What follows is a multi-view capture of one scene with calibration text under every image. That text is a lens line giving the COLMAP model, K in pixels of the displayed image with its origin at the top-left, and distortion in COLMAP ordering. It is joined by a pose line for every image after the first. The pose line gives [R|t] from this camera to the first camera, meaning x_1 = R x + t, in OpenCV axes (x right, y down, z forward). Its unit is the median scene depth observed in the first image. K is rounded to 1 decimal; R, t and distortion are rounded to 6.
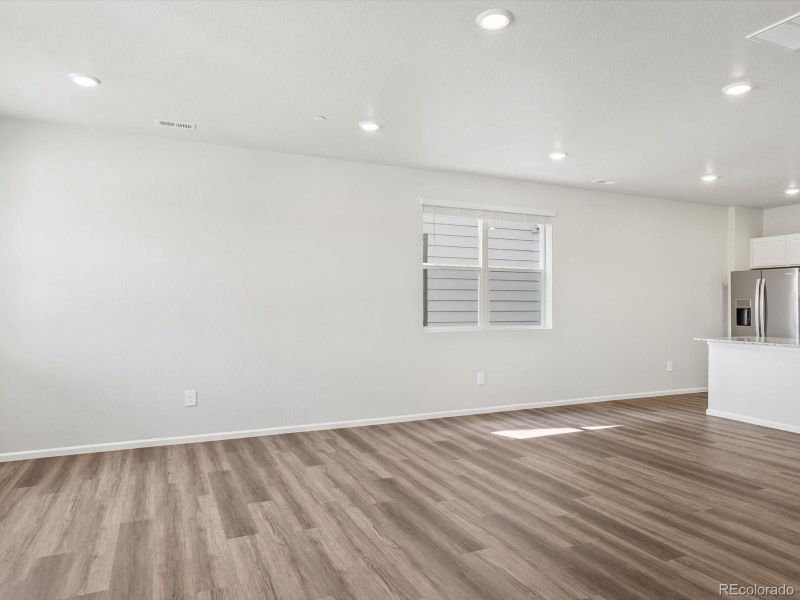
lens RADIAL K [[526.9, 0, 400.0], [0, 526.9, 300.0], [0, 0, 1]] dist [-0.000271, 0.000438]
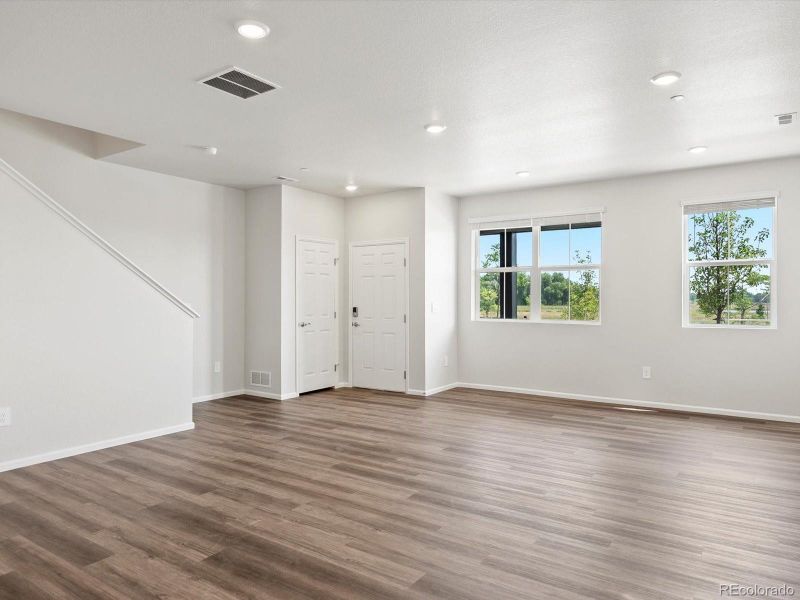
lens RADIAL K [[526.9, 0, 400.0], [0, 526.9, 300.0], [0, 0, 1]] dist [-0.000271, 0.000438]
pose [[-0.857224, -0.003982, -0.514929, 0.837216], [0.002064, 0.999936, -0.011168, 0.018567], [0.514940, -0.010636, -0.857160, 1.756744]]
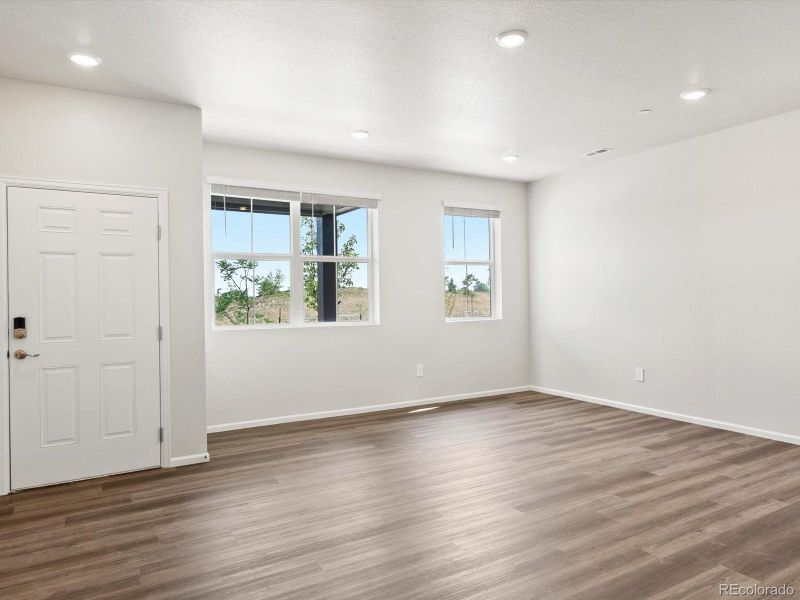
lens RADIAL K [[526.9, 0, 400.0], [0, 526.9, 300.0], [0, 0, 1]] dist [-0.000271, 0.000438]
pose [[0.095956, 0.001284, -0.995385, 0.942452], [0.024500, 0.999693, 0.003651, 0.004871], [0.995084, -0.024737, 0.095895, 0.478237]]
